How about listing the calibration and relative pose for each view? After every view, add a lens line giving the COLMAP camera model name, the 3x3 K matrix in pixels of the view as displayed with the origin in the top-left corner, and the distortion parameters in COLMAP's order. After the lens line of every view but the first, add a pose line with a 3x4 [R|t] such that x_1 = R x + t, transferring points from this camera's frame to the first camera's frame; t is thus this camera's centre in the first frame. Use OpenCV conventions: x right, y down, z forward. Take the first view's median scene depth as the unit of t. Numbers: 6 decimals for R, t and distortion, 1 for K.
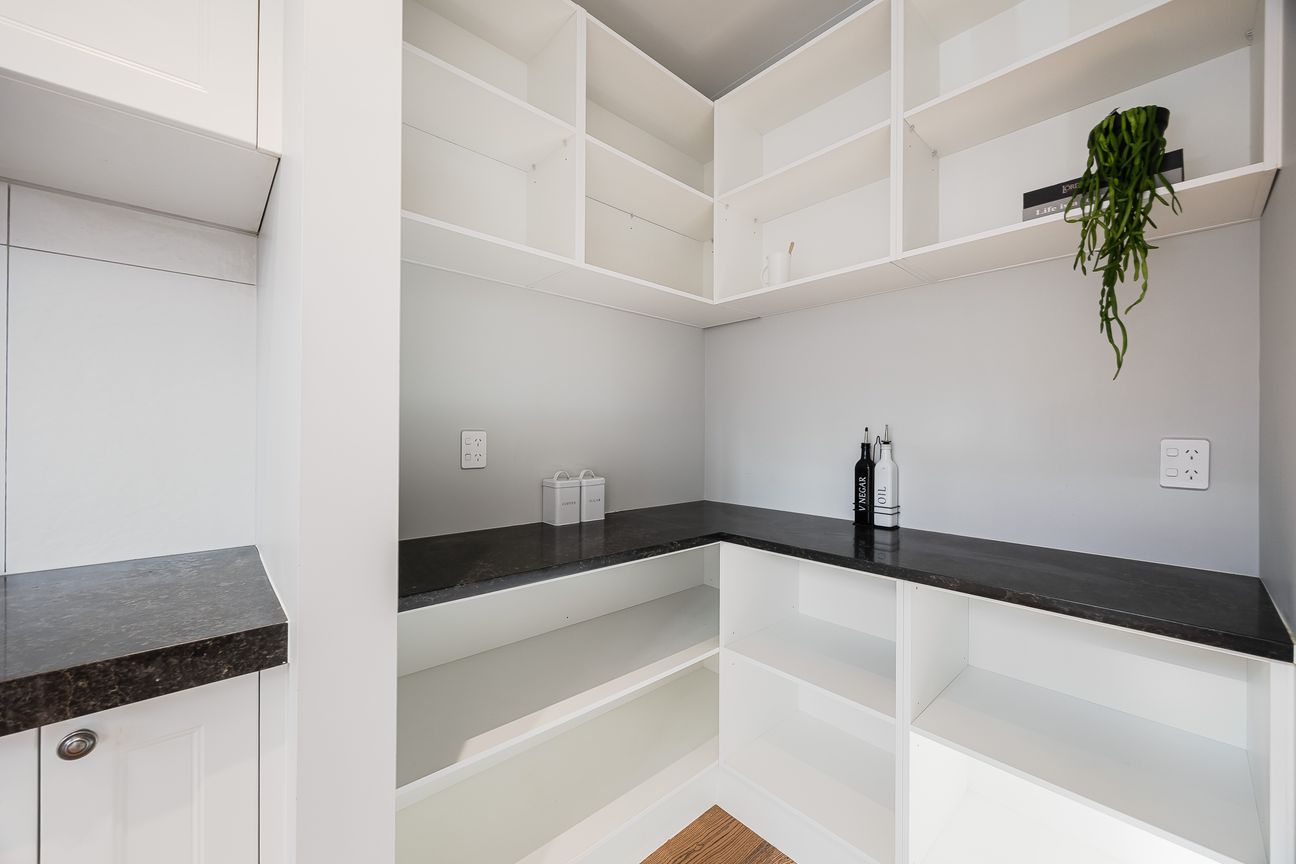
lens RADIAL K [[505.0, 0, 650.0], [0, 505.0, 431.4], [0, 0, 1]] dist [-0.003834, -0.000241]
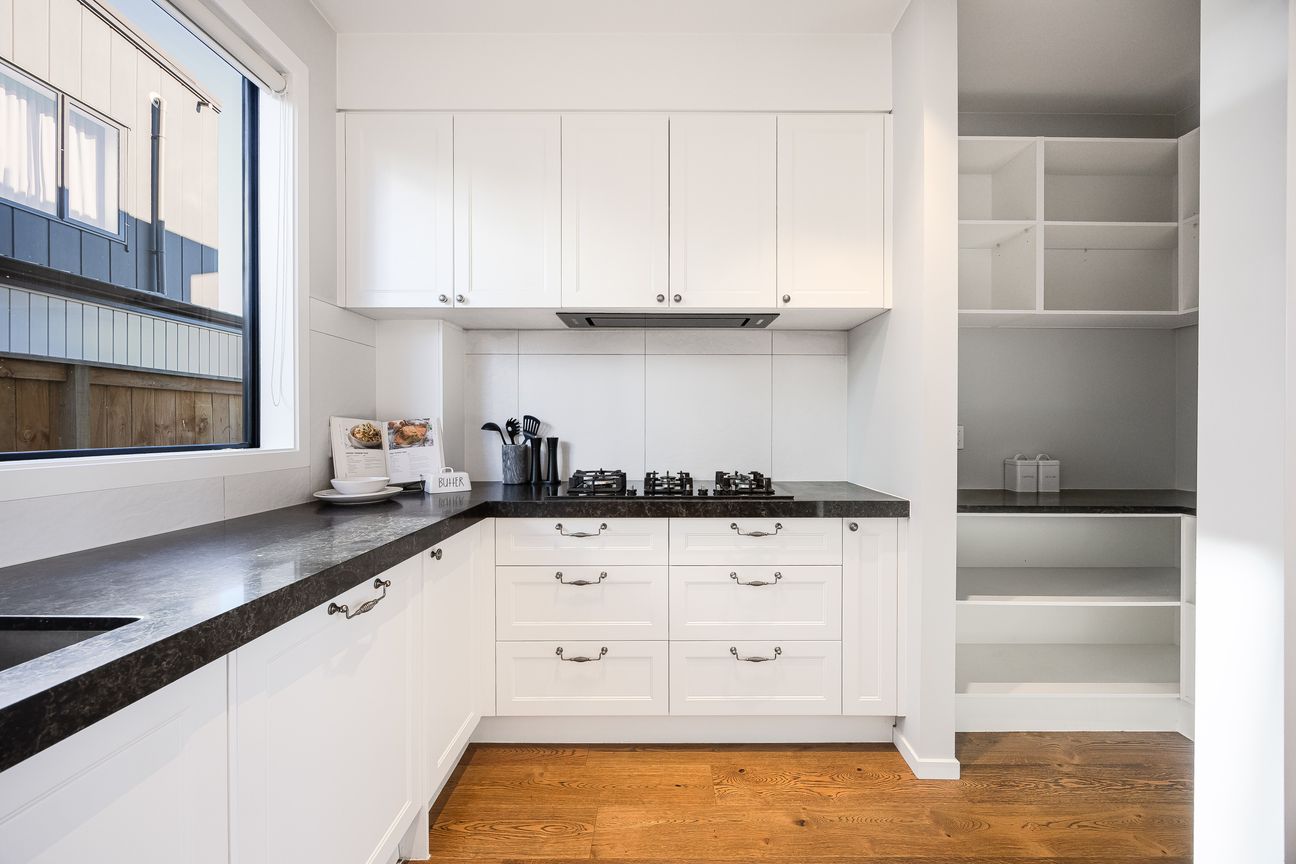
lens RADIAL K [[505.0, 0, 657.1], [0, 505.0, 430.9], [0, 0, 1]] dist [-0.003834, -0.000241]
pose [[0.739121, -0.001774, -0.673570, 0.021169], [0.003459, 0.999993, 0.001162, 0.009217], [0.673563, -0.003189, 0.739123, -0.725538]]
